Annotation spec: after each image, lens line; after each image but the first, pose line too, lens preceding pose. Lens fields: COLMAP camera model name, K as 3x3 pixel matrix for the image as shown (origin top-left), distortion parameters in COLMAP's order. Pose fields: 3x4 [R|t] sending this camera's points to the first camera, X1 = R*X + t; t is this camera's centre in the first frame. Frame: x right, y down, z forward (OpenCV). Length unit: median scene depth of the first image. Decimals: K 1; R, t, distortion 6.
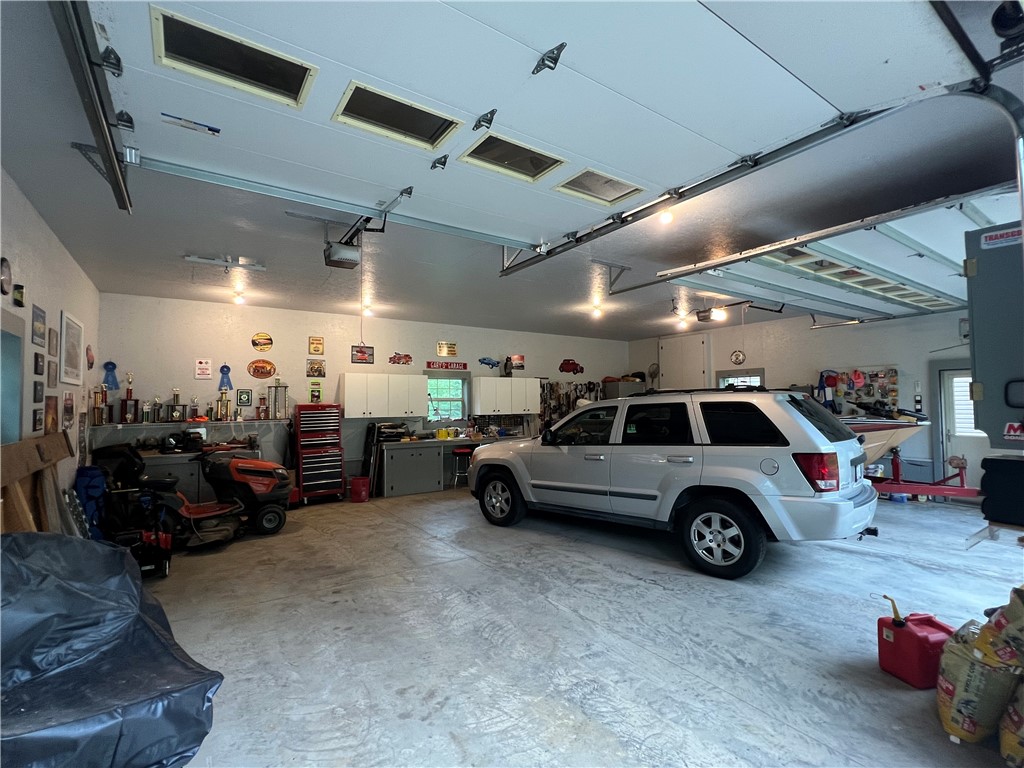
lens RADIAL K [[472.8, 0, 507.0], [0, 472.8, 385.0], [0, 0, 1]] dist [-0.000956, 0.000313]
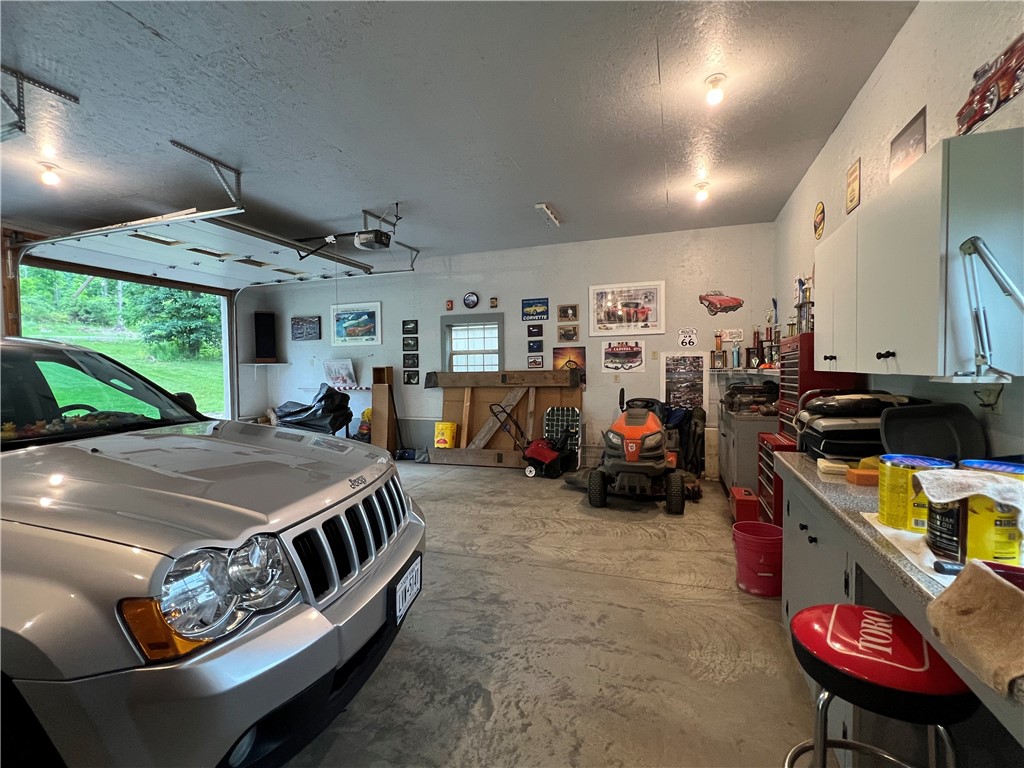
lens RADIAL K [[472.8, 0, 507.0], [0, 472.8, 385.0], [0, 0, 1]] dist [-0.000956, 0.000313]
pose [[-0.809168, 0.040661, -0.586169, 0.114132], [0.042531, 0.999039, 0.010589, 0.104716], [0.586036, -0.016362, -0.810120, 1.840674]]
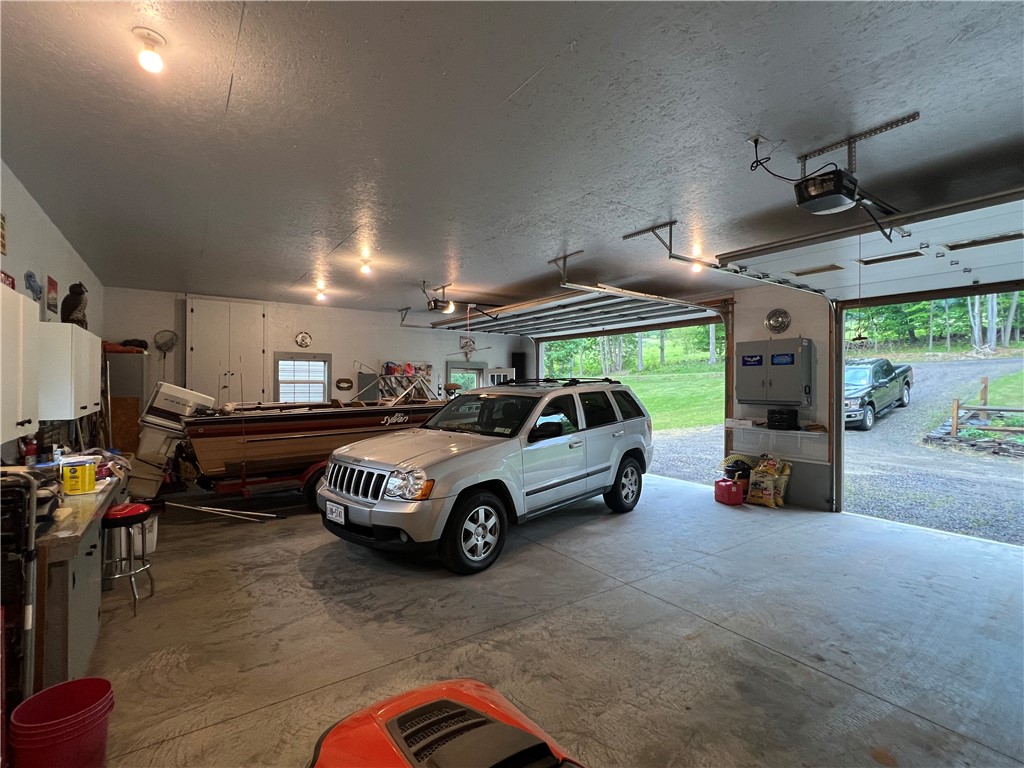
lens RADIAL K [[472.8, 0, 507.0], [0, 472.8, 385.0], [0, 0, 1]] dist [-0.000956, 0.000313]
pose [[-0.007369, 0.008117, 0.999940, -0.864952], [-0.044467, 0.998975, -0.008437, 0.040753], [-0.998984, -0.044526, -0.007000, 1.201050]]
